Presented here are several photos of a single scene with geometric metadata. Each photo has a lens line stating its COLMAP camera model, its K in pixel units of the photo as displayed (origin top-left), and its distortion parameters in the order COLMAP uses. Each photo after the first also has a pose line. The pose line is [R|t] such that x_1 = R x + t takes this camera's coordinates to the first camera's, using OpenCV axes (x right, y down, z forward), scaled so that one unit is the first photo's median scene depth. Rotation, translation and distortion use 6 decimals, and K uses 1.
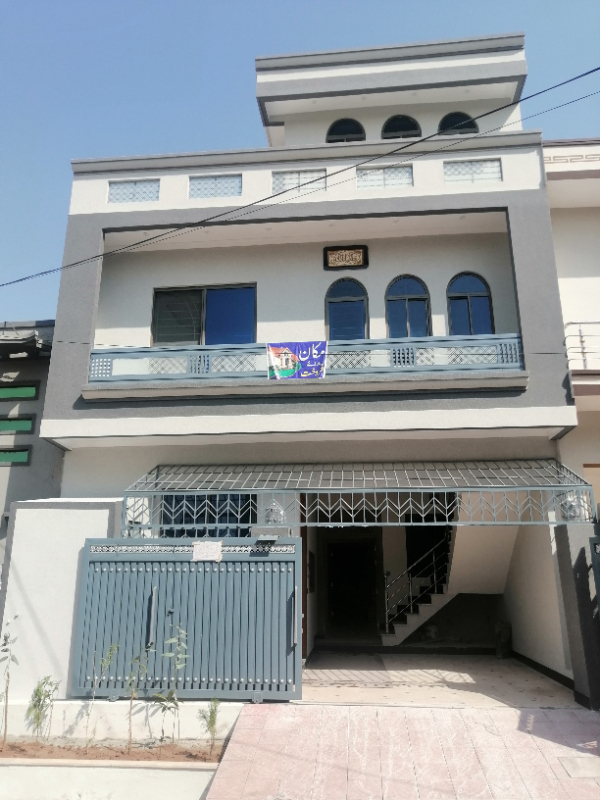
lens RADIAL K [[620.6, 0, 301.5], [0, 620.6, 399.1], [0, 0, 1]] dist [0.007586, 0.004141]
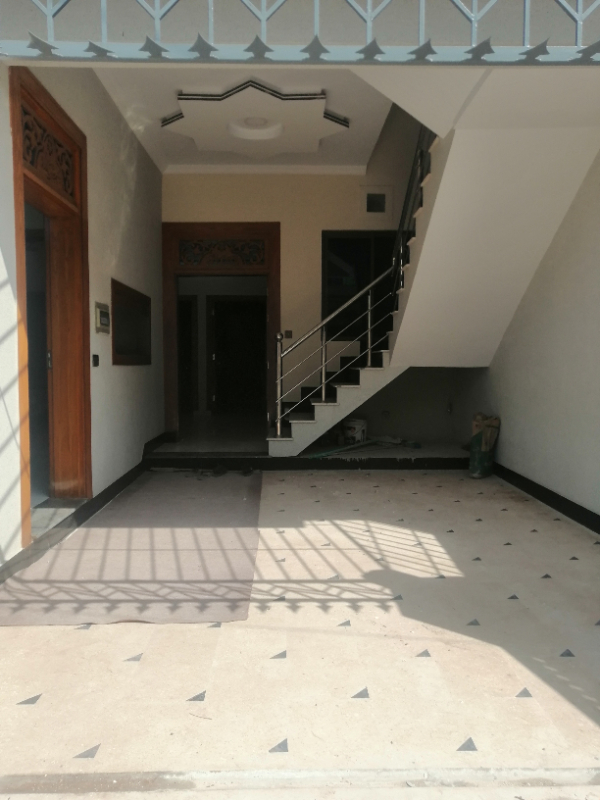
lens RADIAL K [[620.6, 0, 299.3], [0, 620.6, 399.0], [0, 0, 1]] dist [0.007586, 0.004141]
pose [[0.993785, -0.004617, 0.111220, 0.095168], [-0.033442, 0.940601, 0.337863, 0.158203], [-0.106174, -0.339482, 0.934601, 0.490142]]
